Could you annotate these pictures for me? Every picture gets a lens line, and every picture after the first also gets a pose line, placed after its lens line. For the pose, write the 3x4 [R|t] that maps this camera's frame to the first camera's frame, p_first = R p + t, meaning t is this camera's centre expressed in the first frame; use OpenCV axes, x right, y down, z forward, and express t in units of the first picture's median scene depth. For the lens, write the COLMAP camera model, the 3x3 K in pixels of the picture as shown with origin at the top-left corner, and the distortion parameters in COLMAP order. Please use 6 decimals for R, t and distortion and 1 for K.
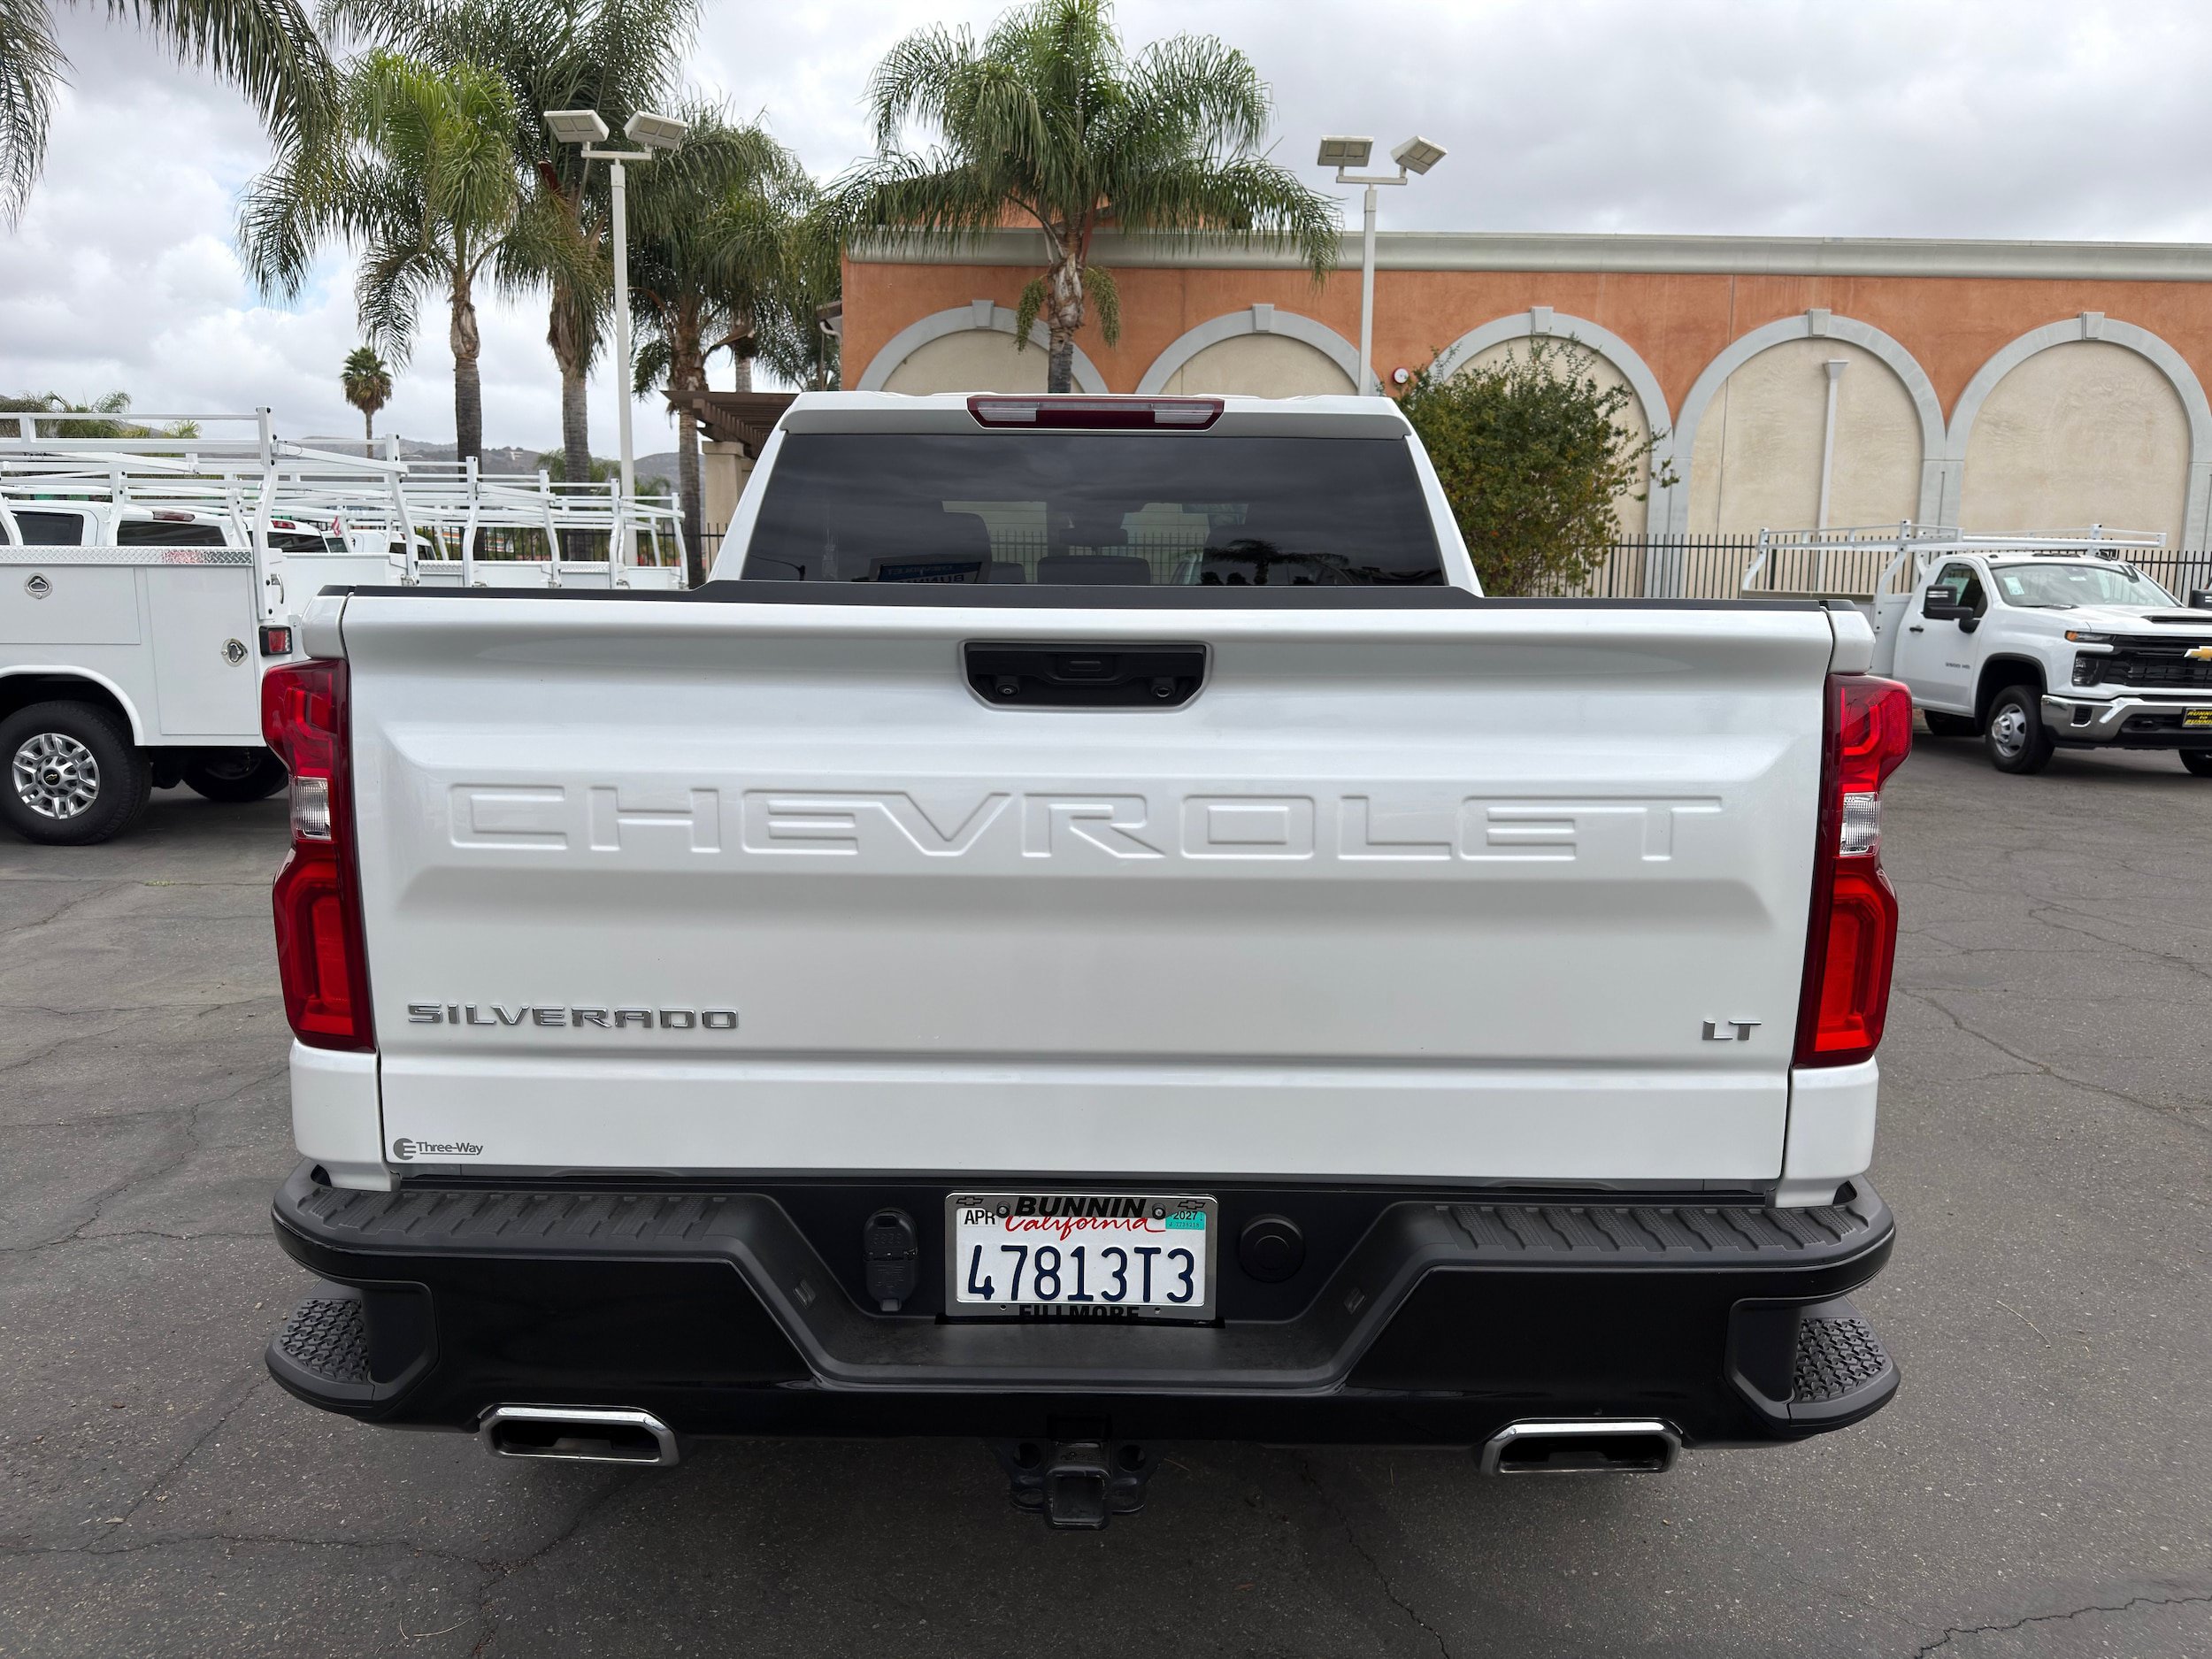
lens RADIAL K [[1572.4, 0, 1099.8], [0, 1572.4, 834.0], [0, 0, 1]] dist [0.045048, -0.042177]
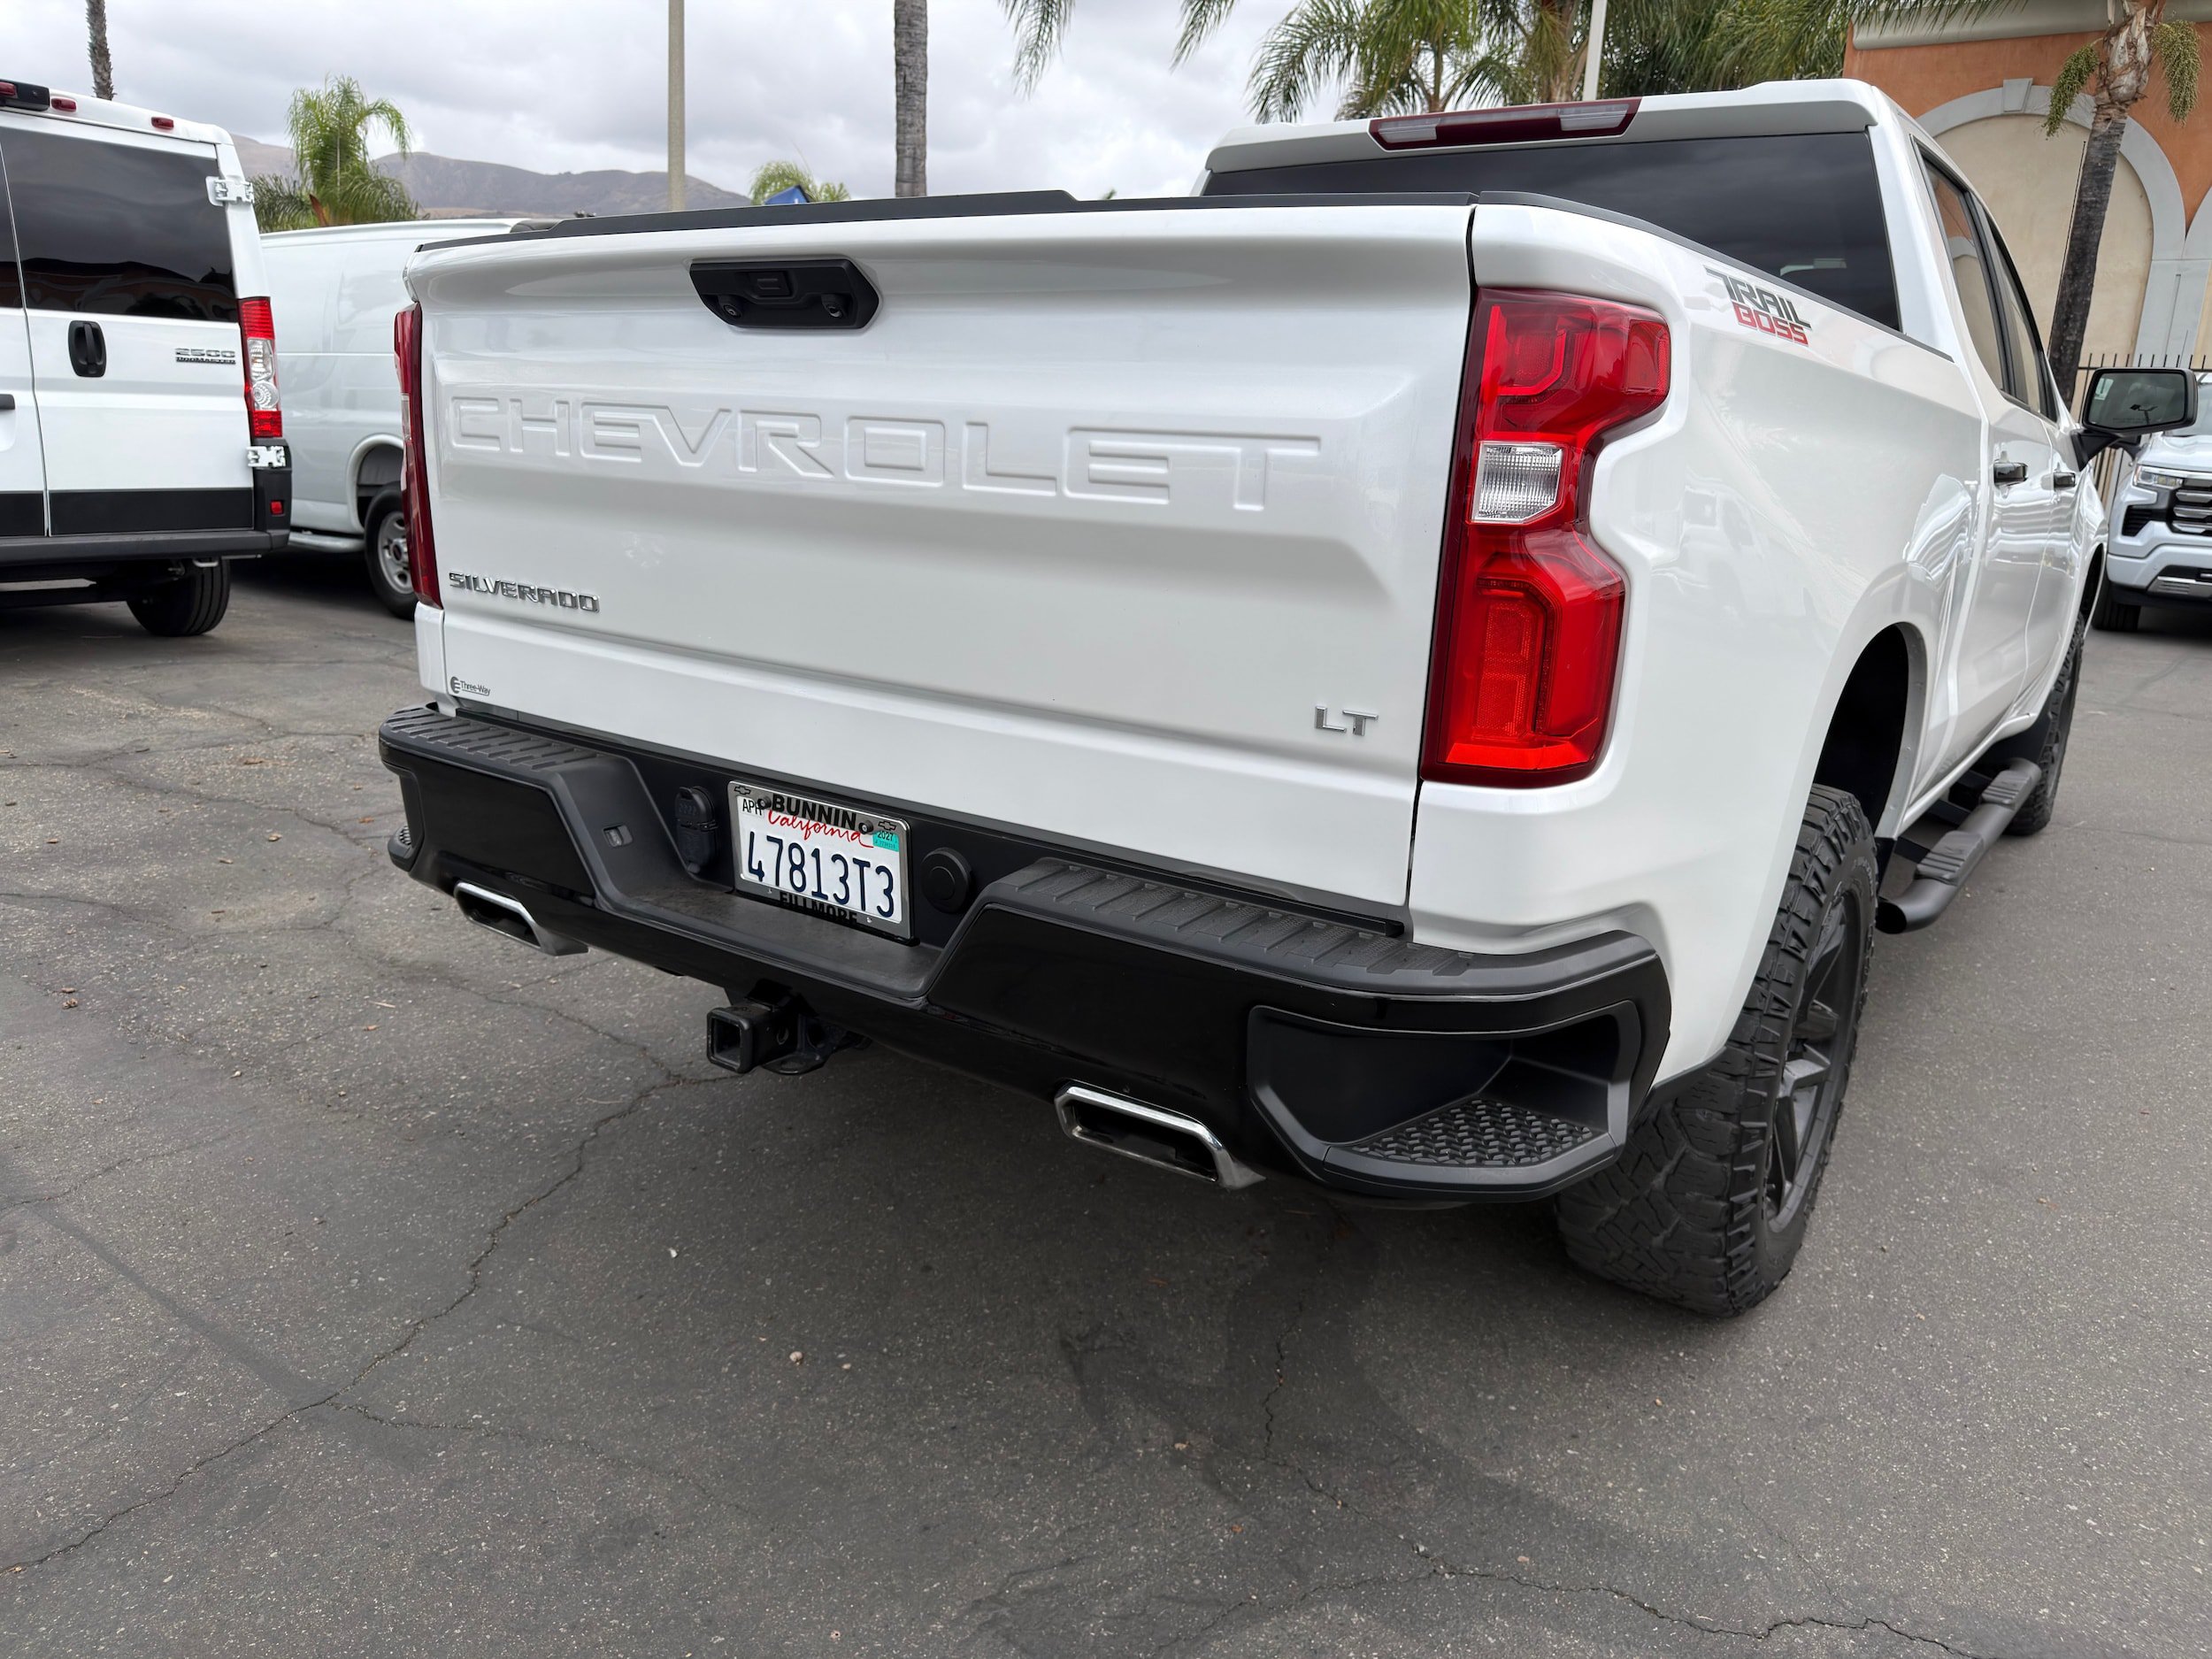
lens RADIAL K [[1575.3, 0, 1124.0], [0, 1575.3, 814.7], [0, 0, 1]] dist [0.049542, -0.055328]
pose [[0.819418, 0.161180, -0.550068, 0.158023], [-0.116730, 0.986464, 0.115164, 0.017968], [0.561185, -0.030158, 0.827141, 0.043472]]
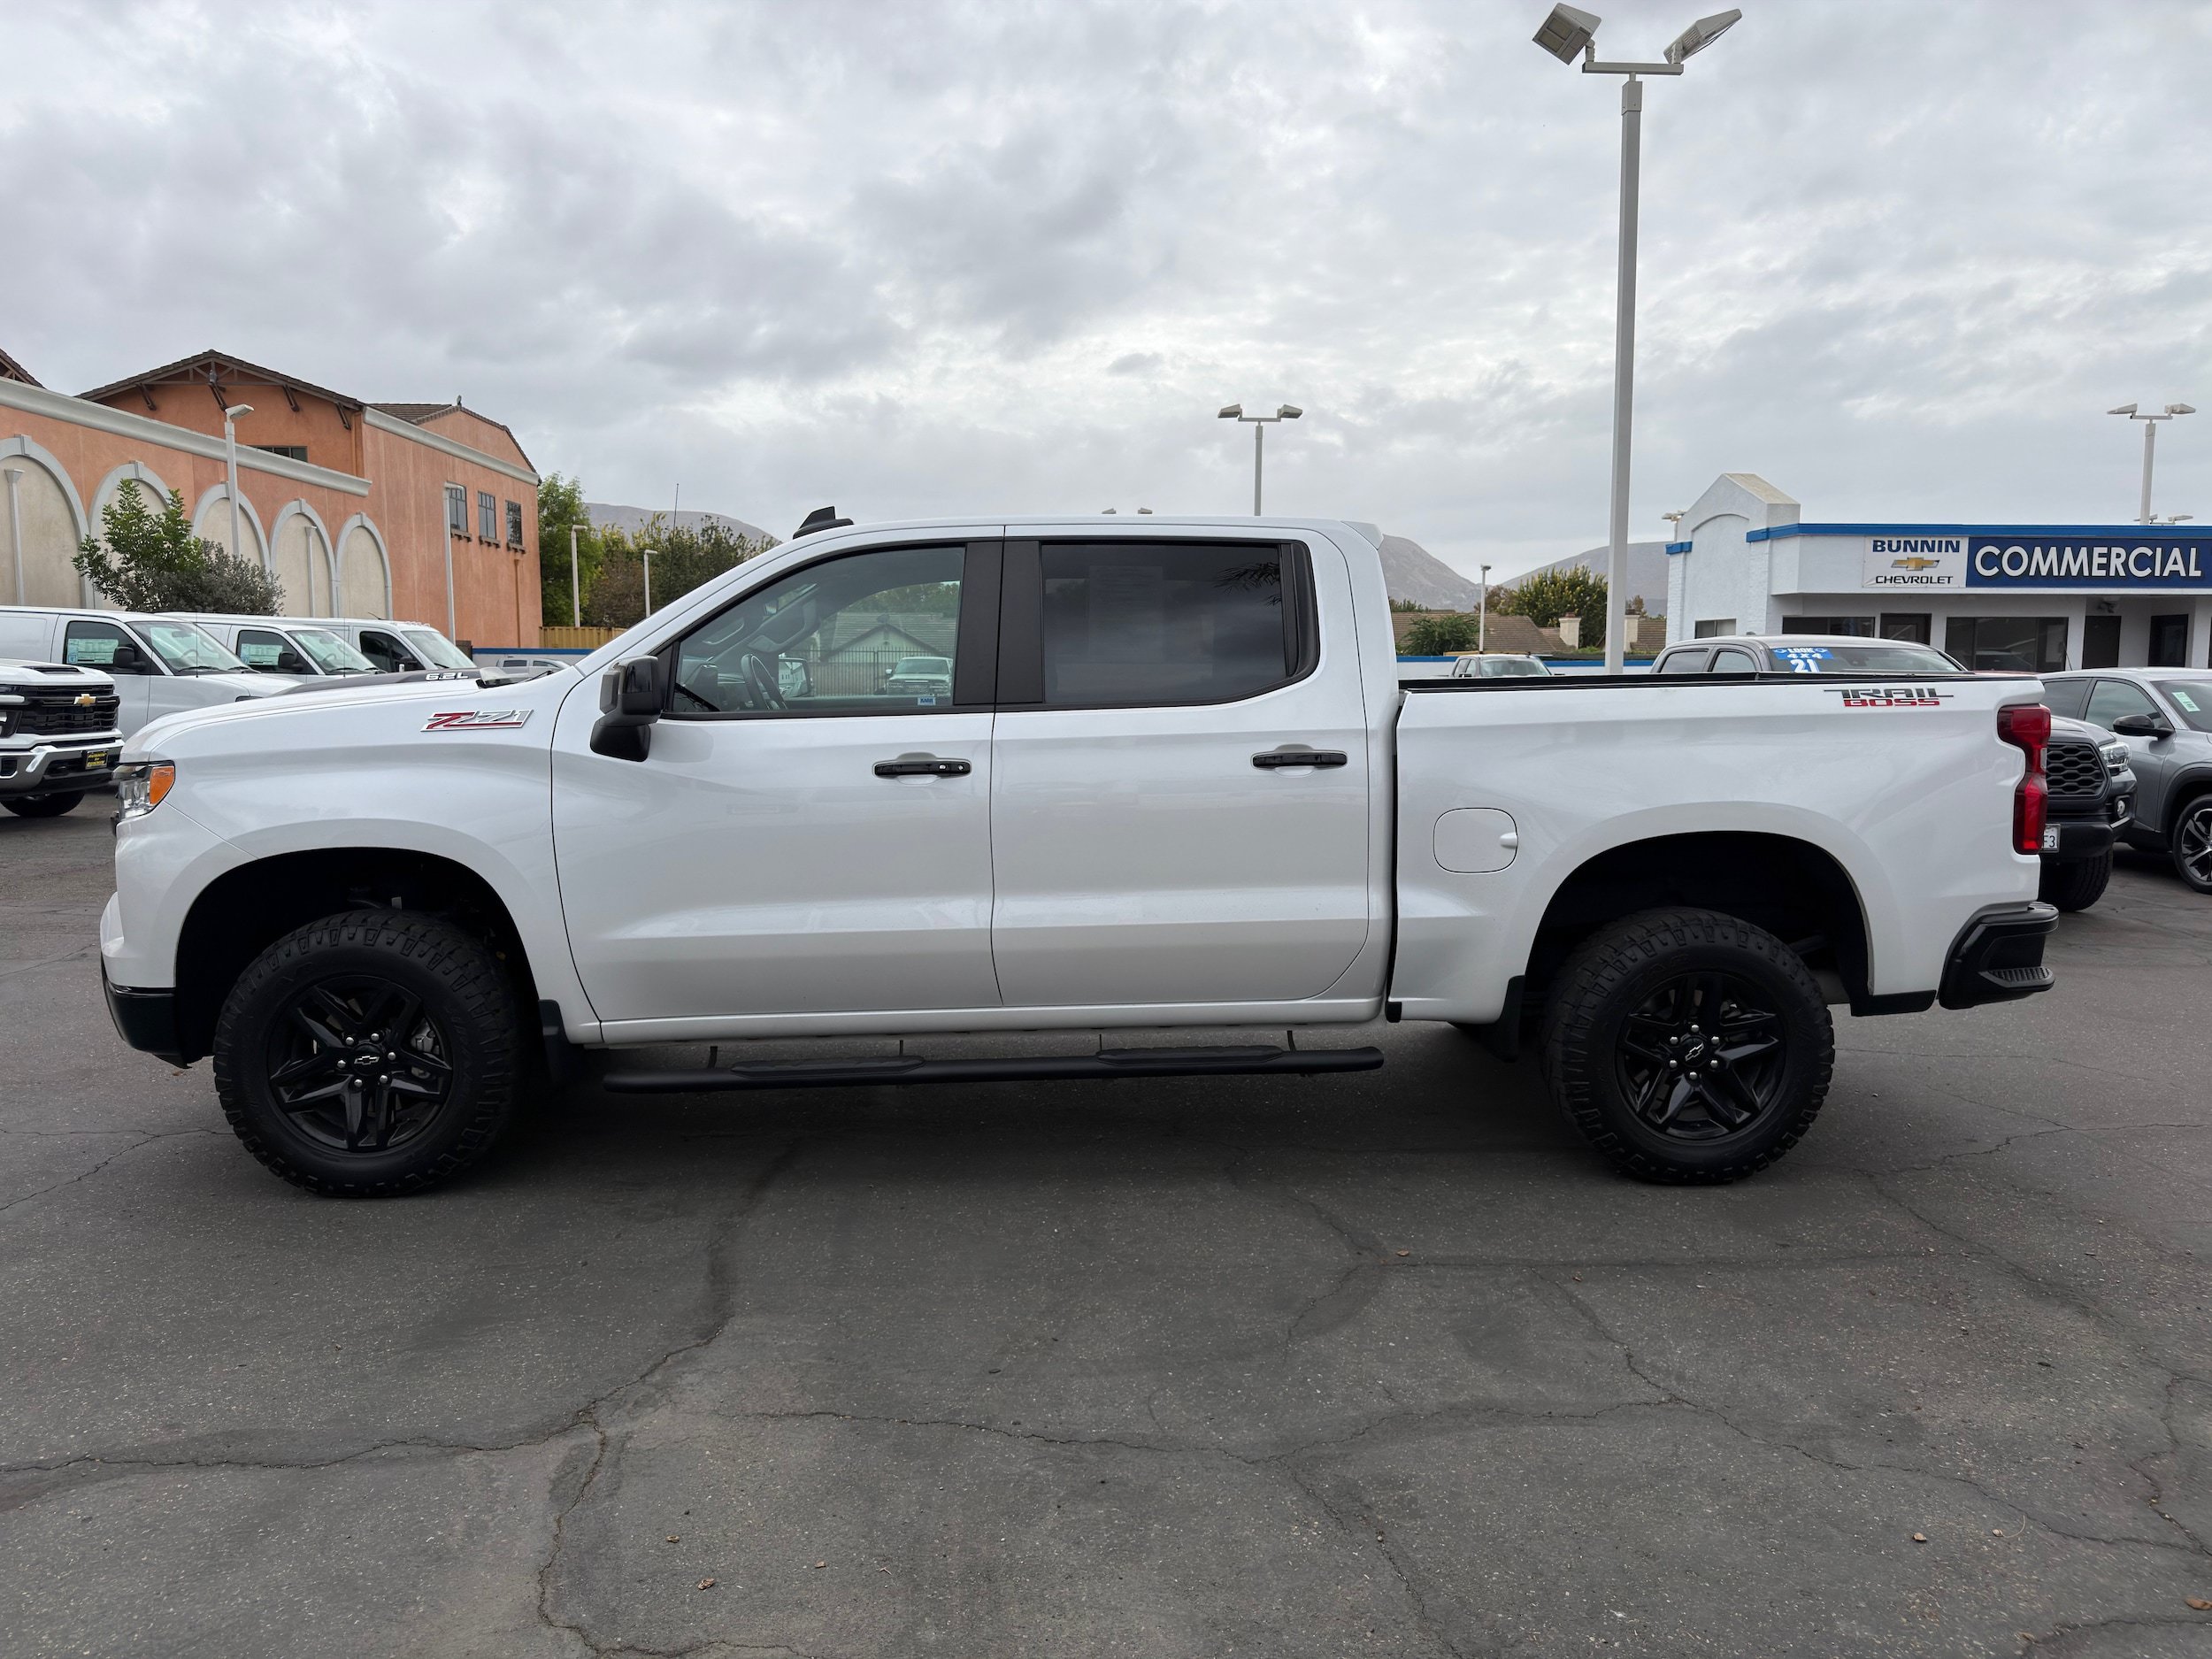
lens RADIAL K [[1545.3, 0, 1097.1], [0, 1545.3, 890.3], [0, 0, 1]] dist [0.006929, 0.010992]
pose [[-0.052313, -0.158867, 0.985913, -0.610494], [0.143970, 0.975751, 0.164869, -0.093506], [-0.988198, 0.150567, -0.028172, 0.549123]]
